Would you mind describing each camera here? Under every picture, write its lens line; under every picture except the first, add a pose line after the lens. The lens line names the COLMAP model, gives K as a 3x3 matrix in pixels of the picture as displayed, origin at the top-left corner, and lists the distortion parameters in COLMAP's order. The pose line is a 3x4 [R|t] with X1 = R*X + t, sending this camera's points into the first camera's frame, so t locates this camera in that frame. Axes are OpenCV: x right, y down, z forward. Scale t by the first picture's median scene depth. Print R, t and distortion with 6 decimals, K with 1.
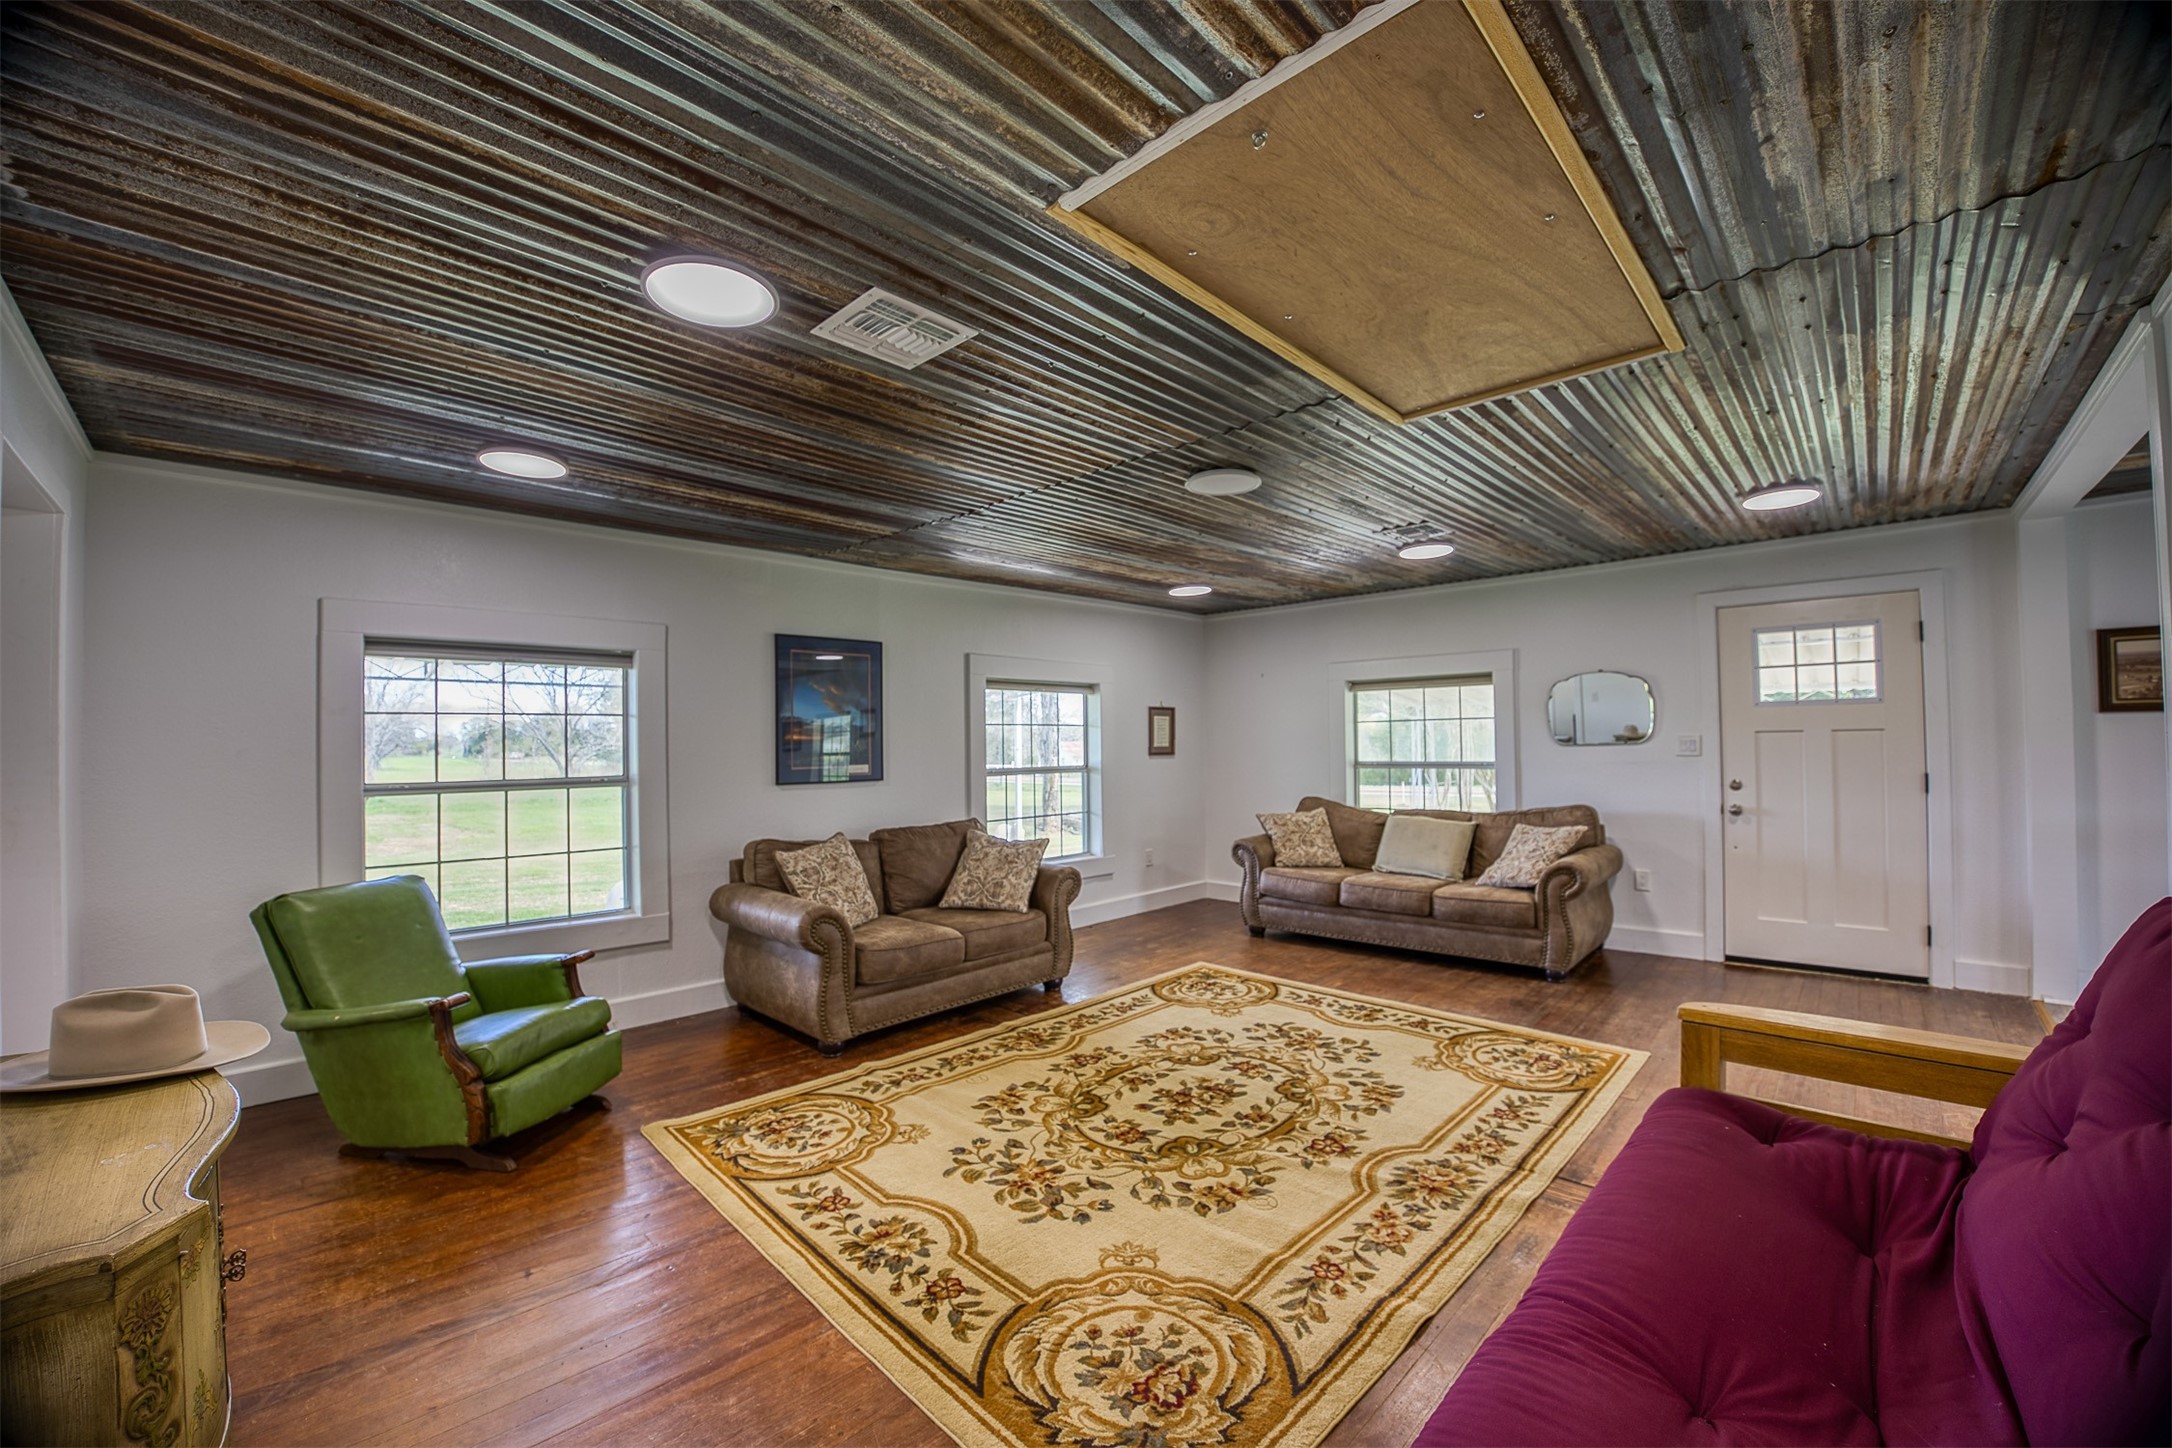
lens RADIAL K [[864.7, 0, 1083.3], [0, 864.7, 725.4], [0, 0, 1]] dist [-0.078828, 0.016106]
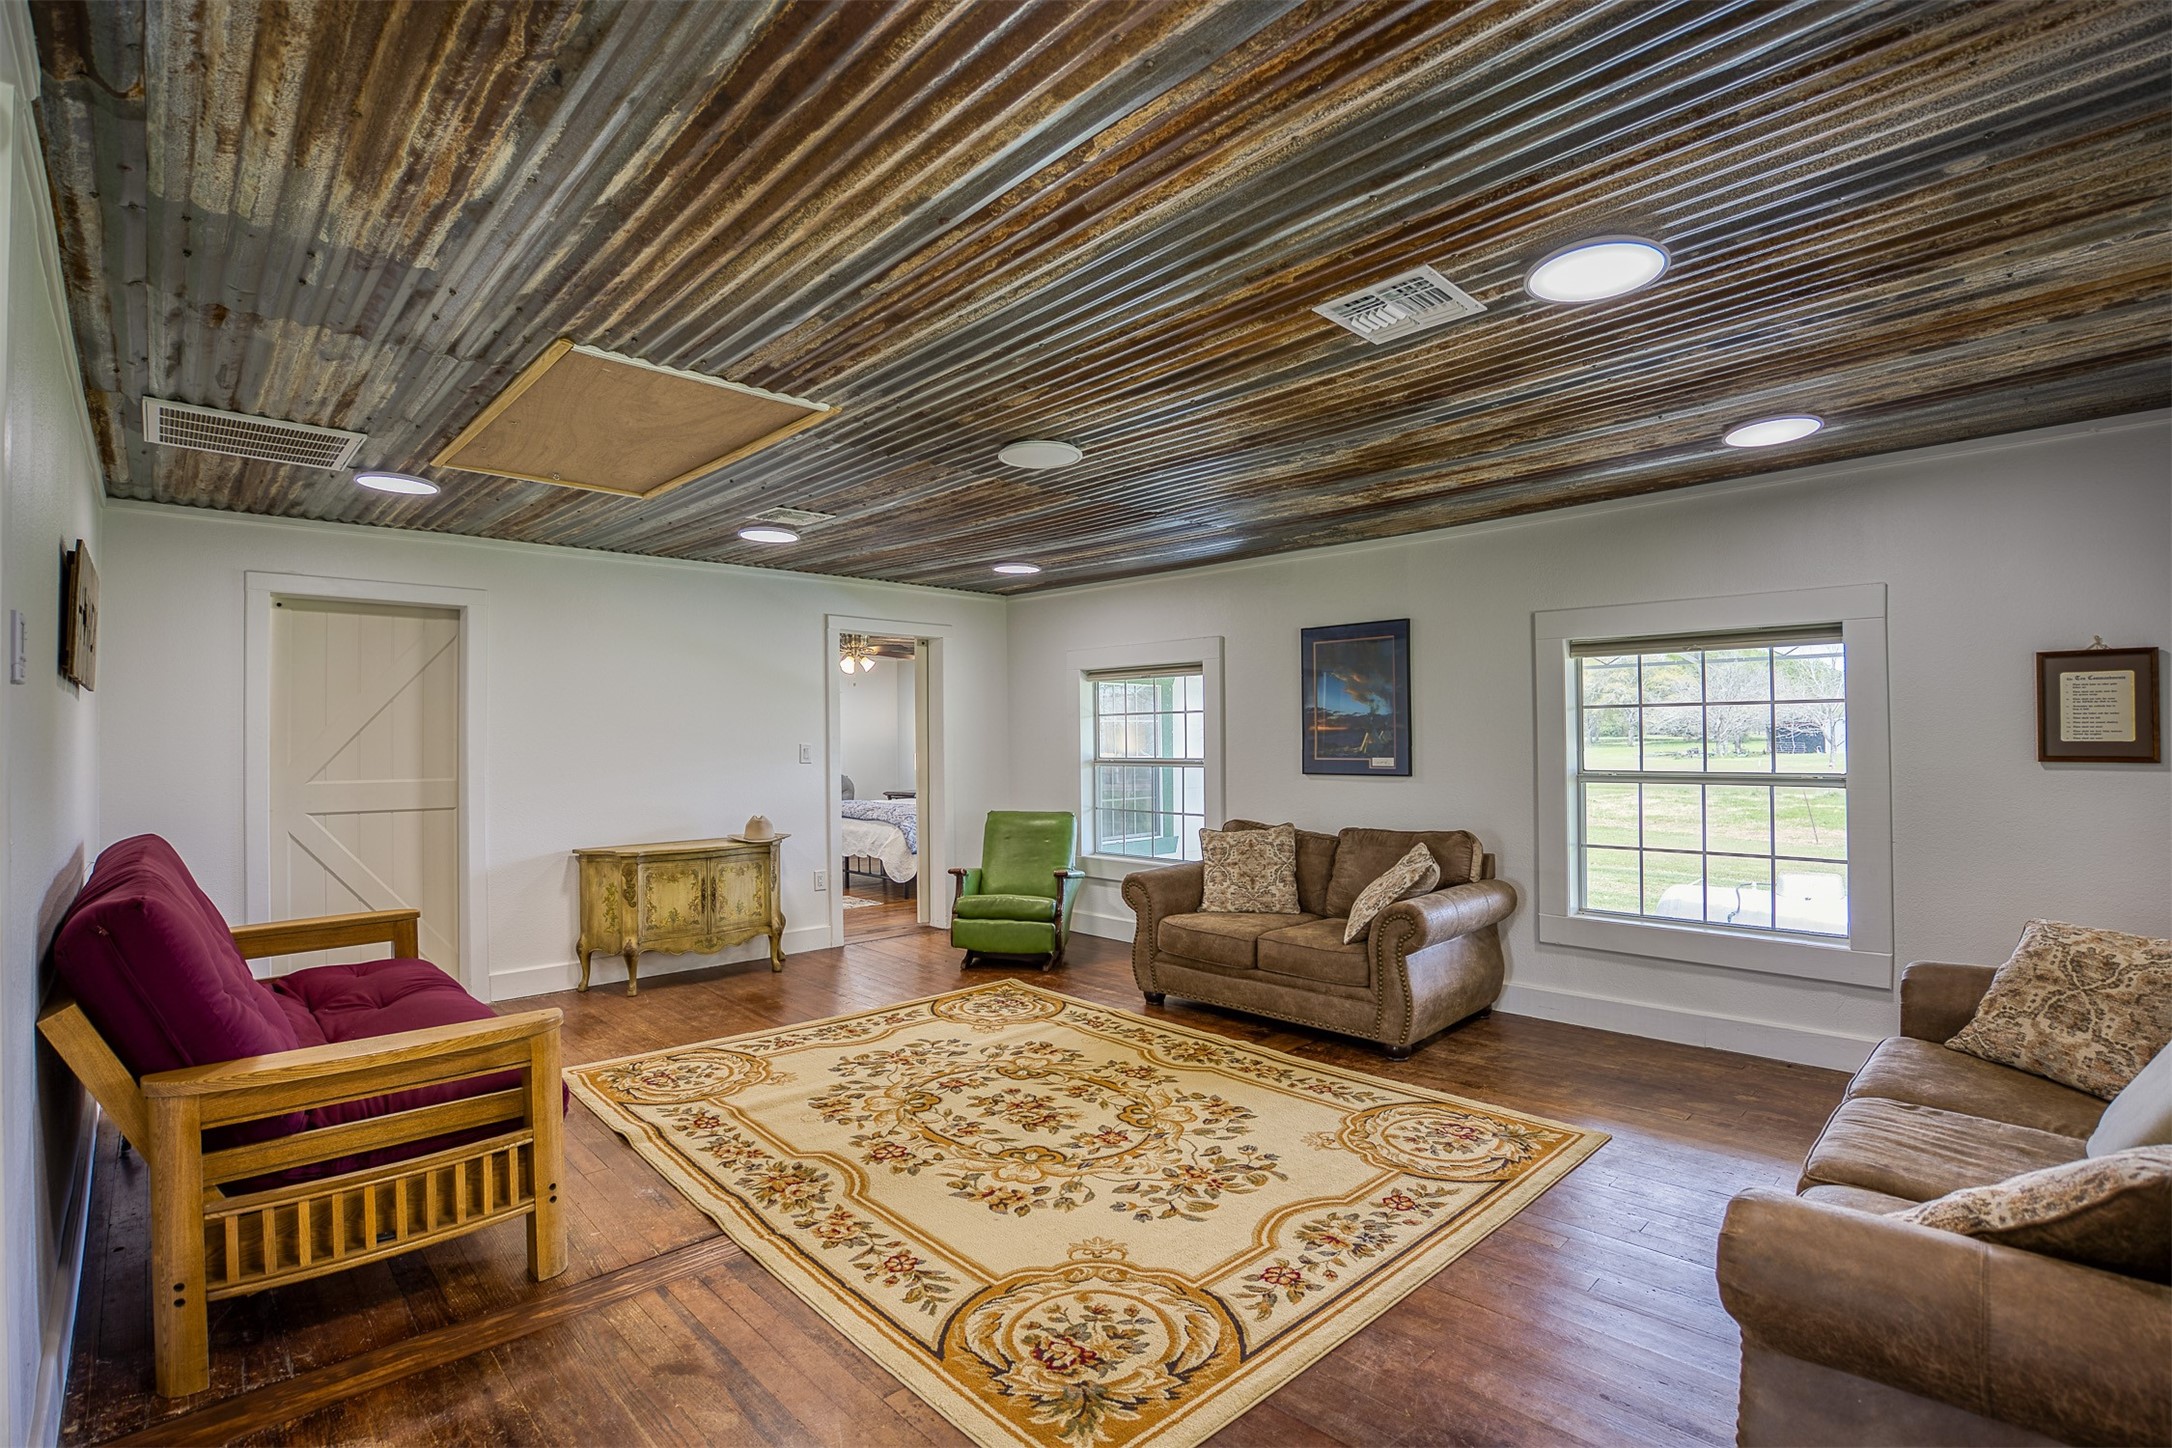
lens RADIAL K [[1023.7, 0, 1091.3], [0, 1023.7, 728.9], [0, 0, 1]] dist [-0.071390, -0.000223]
pose [[-0.039642, -0.000536, -0.999214, 1.157532], [0.023390, 0.999725, -0.001464, 0.013740], [0.998940, -0.023430, -0.039619, 1.034092]]
